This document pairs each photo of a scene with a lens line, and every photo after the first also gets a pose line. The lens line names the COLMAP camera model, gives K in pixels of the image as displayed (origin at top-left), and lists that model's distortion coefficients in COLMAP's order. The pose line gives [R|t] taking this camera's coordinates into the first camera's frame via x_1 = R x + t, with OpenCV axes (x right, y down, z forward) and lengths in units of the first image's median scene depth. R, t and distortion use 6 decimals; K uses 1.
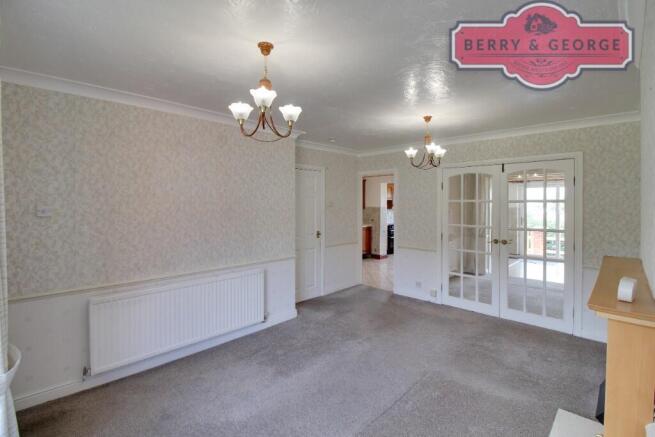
lens RADIAL K [[310.5, 0, 326.4], [0, 310.5, 207.1], [0, 0, 1]] dist [0.003667, -0.008588]
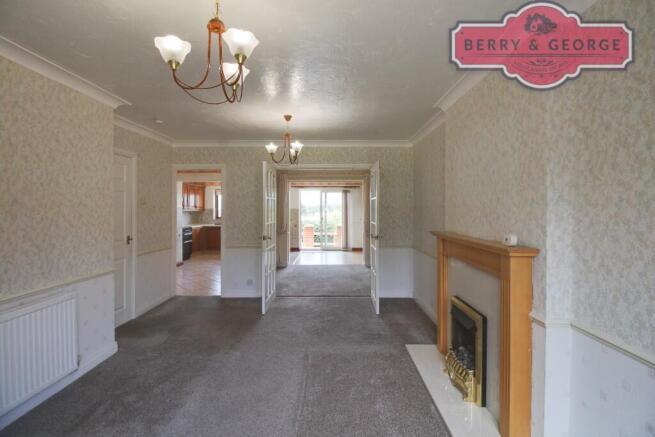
lens RADIAL K [[310.5, 0, 326.6], [0, 310.5, 213.3], [0, 0, 1]] dist [0.003667, -0.008588]
pose [[0.719595, -0.007668, 0.694351, -0.267122], [0.006893, 0.999969, 0.003900, 0.029173], [-0.694360, 0.001980, 0.719626, 0.136590]]
